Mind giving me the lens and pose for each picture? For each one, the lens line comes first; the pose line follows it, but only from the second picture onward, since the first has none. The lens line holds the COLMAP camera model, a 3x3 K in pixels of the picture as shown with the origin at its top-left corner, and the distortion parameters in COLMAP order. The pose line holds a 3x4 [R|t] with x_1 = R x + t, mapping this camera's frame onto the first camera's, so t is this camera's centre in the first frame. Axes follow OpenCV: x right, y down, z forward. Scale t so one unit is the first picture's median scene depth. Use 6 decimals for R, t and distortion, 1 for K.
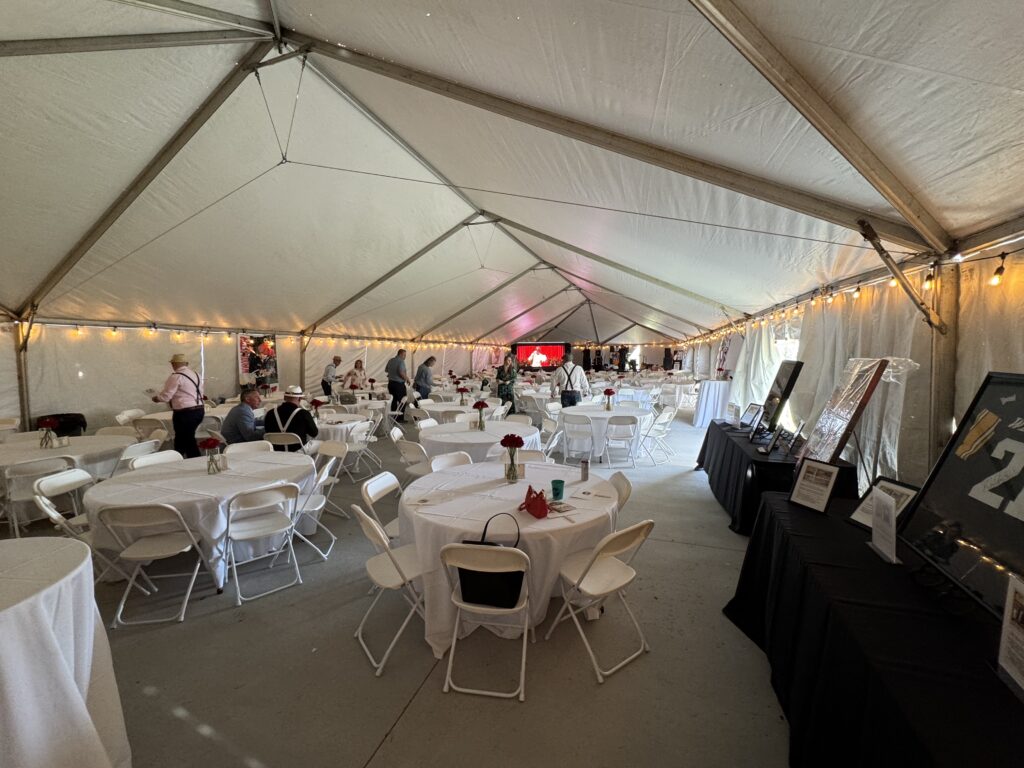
lens RADIAL K [[404.9, 0, 509.9], [0, 404.9, 379.9], [0, 0, 1]] dist [-0.002251, 0.000117]
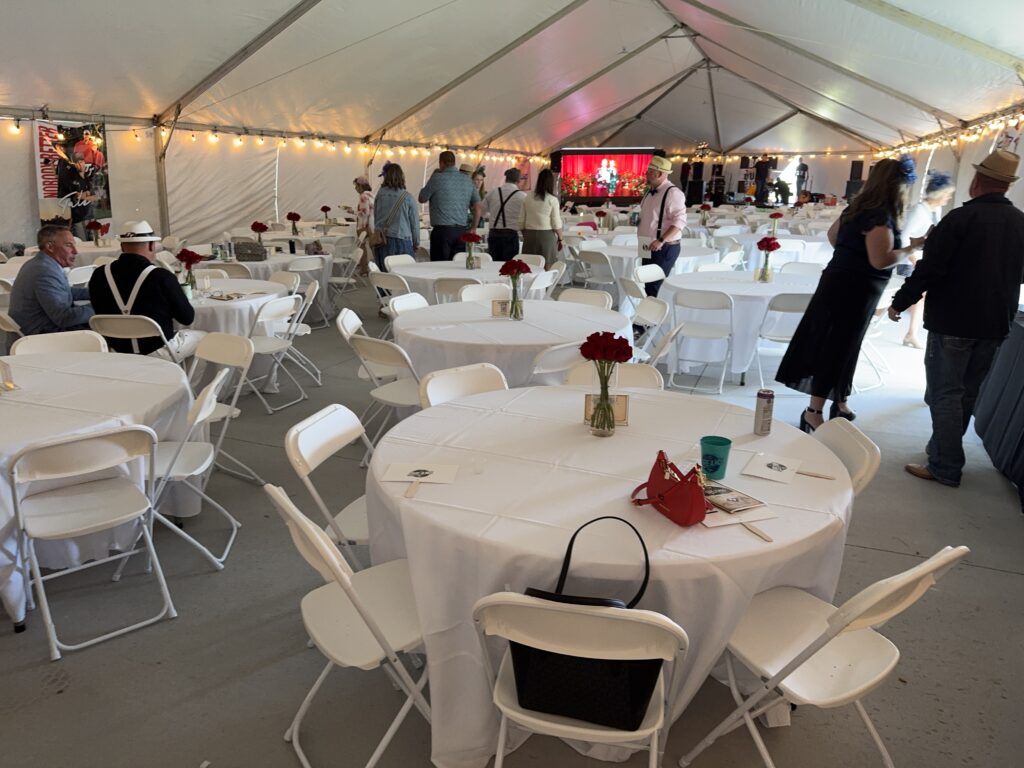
lens RADIAL K [[706.5, 0, 499.2], [0, 706.5, 385.3], [0, 0, 1]] dist [0.091561, -0.123478]
pose [[0.998470, 0.024330, -0.049652, -0.041581], [-0.012704, 0.974909, 0.222241, 0.009723], [0.053814, -0.221270, 0.973727, 0.117526]]
